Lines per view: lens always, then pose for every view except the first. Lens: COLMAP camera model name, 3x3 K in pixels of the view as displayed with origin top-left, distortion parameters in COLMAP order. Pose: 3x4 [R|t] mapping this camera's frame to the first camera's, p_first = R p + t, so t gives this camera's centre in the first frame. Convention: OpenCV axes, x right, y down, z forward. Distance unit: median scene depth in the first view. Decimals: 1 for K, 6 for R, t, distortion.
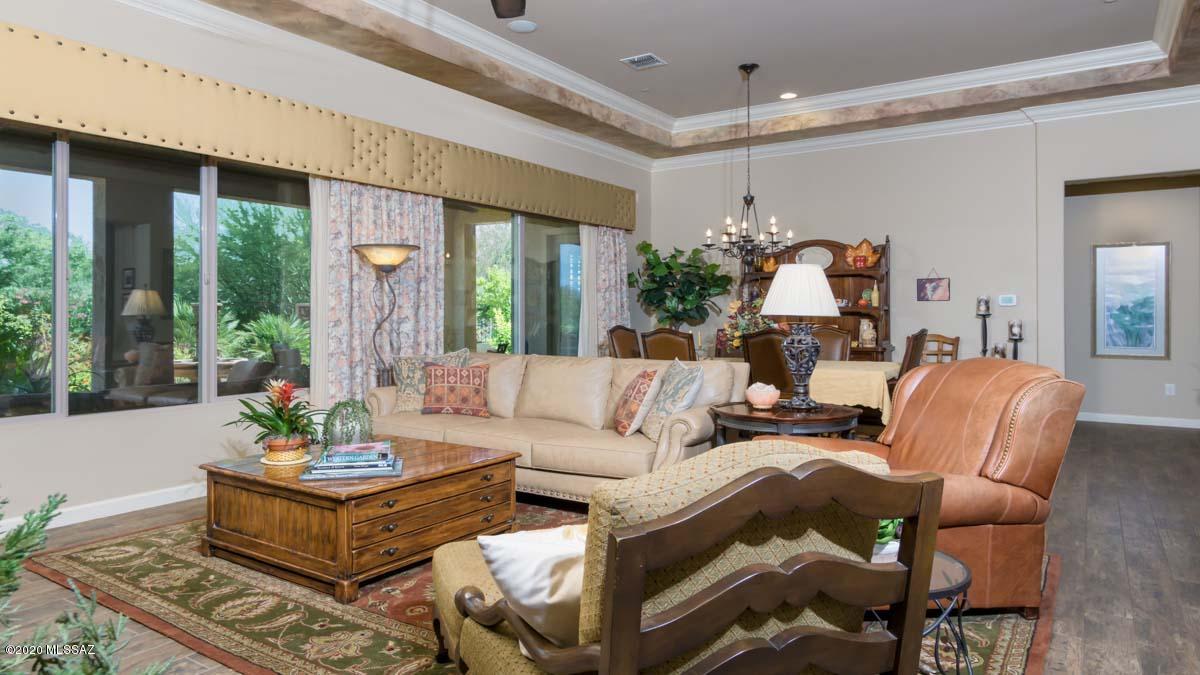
lens RADIAL K [[745.4, 0, 600.0], [0, 745.4, 337.5], [0, 0, 1]] dist [-0.000526, 0.000782]
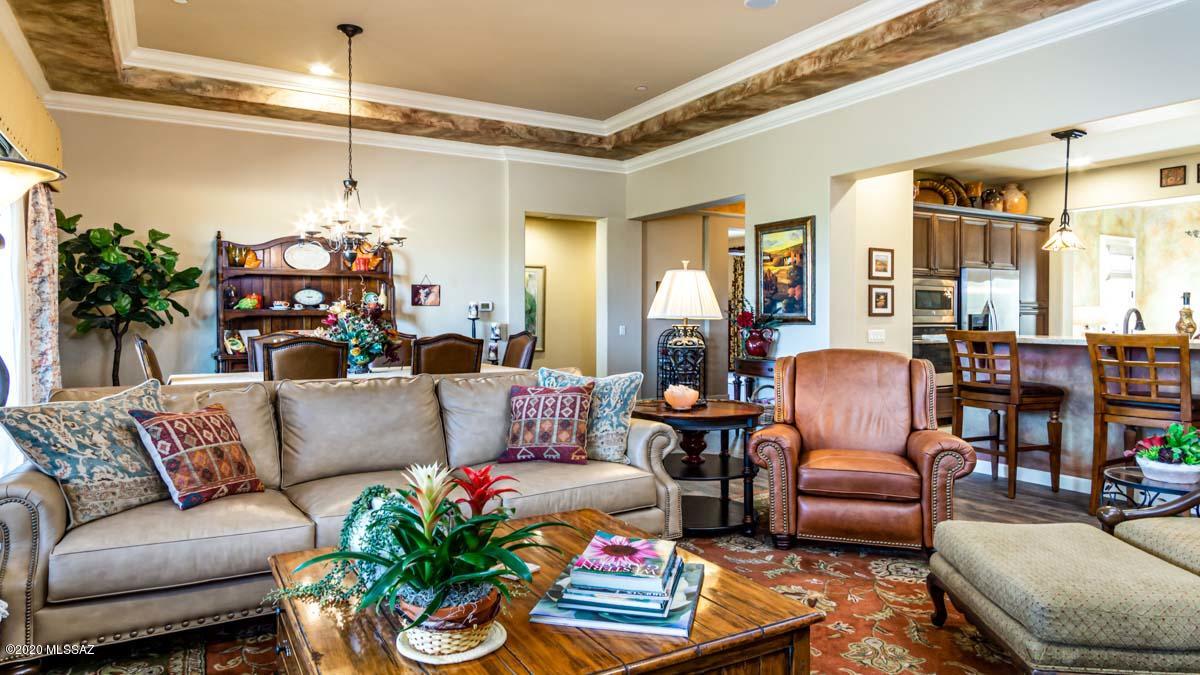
lens RADIAL K [[745.4, 0, 600.0], [0, 745.4, 337.5], [0, 0, 1]] dist [-0.000526, 0.000782]
pose [[0.450325, -0.018848, 0.892666, -0.399354], [0.020622, 0.999730, 0.010706, -0.010979], [-0.892627, 0.013588, 0.450592, 0.313002]]
